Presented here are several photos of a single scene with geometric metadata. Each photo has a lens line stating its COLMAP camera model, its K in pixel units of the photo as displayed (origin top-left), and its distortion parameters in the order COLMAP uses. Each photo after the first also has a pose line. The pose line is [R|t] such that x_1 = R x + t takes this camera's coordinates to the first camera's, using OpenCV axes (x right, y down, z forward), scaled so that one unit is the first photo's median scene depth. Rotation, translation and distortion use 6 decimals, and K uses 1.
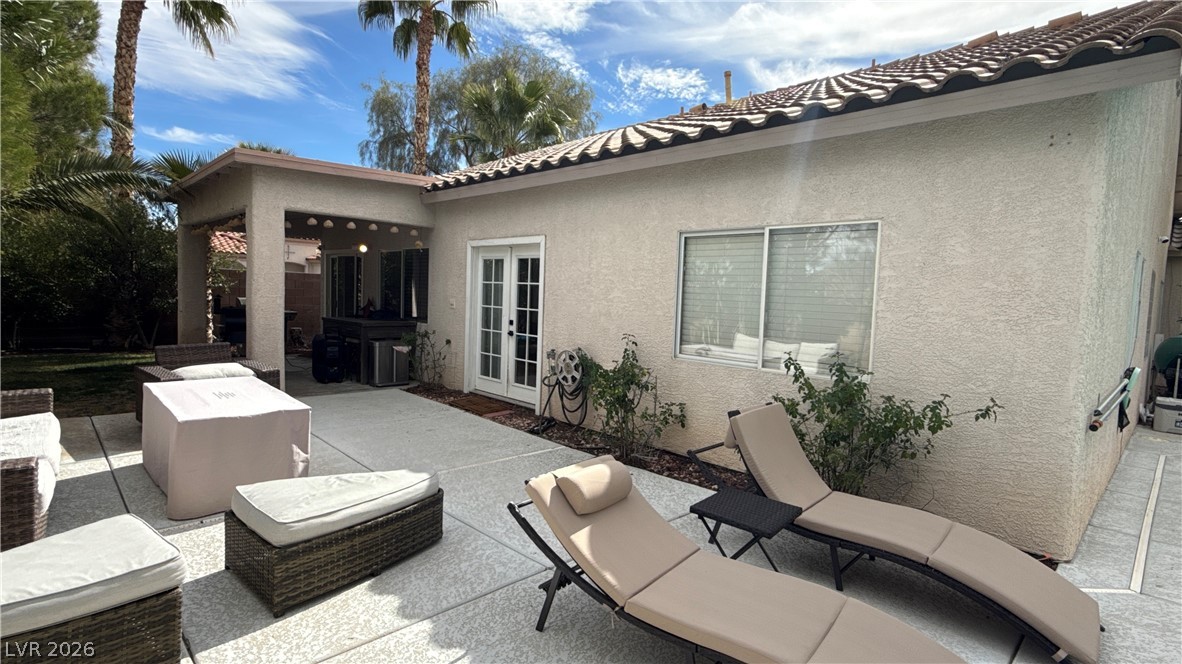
lens RADIAL K [[572.7, 0, 591.0], [0, 572.7, 332.0], [0, 0, 1]] dist [0.001176, -0.000139]
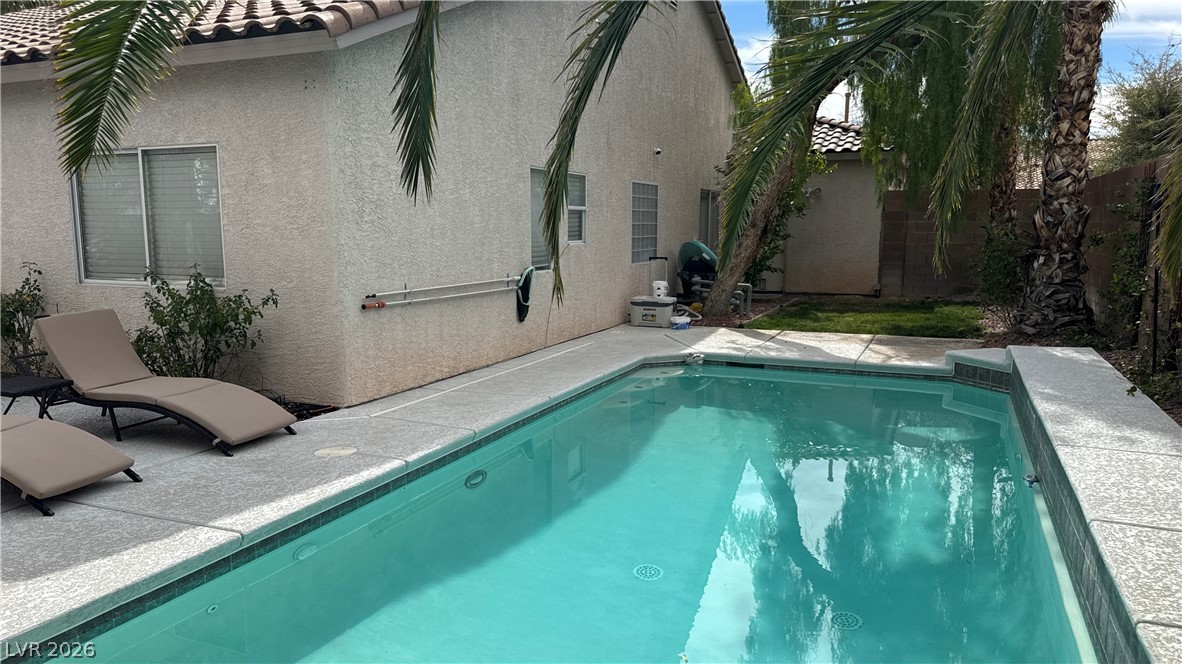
lens RADIAL K [[833.3, 0, 591.0], [0, 833.3, 332.0], [0, 0, 1]] dist [0.068661, -0.102620]
pose [[0.923032, -0.087139, 0.374726, 0.300952], [0.060530, 0.994774, 0.082227, 0.046561], [-0.379933, -0.053216, 0.923482, -0.472531]]
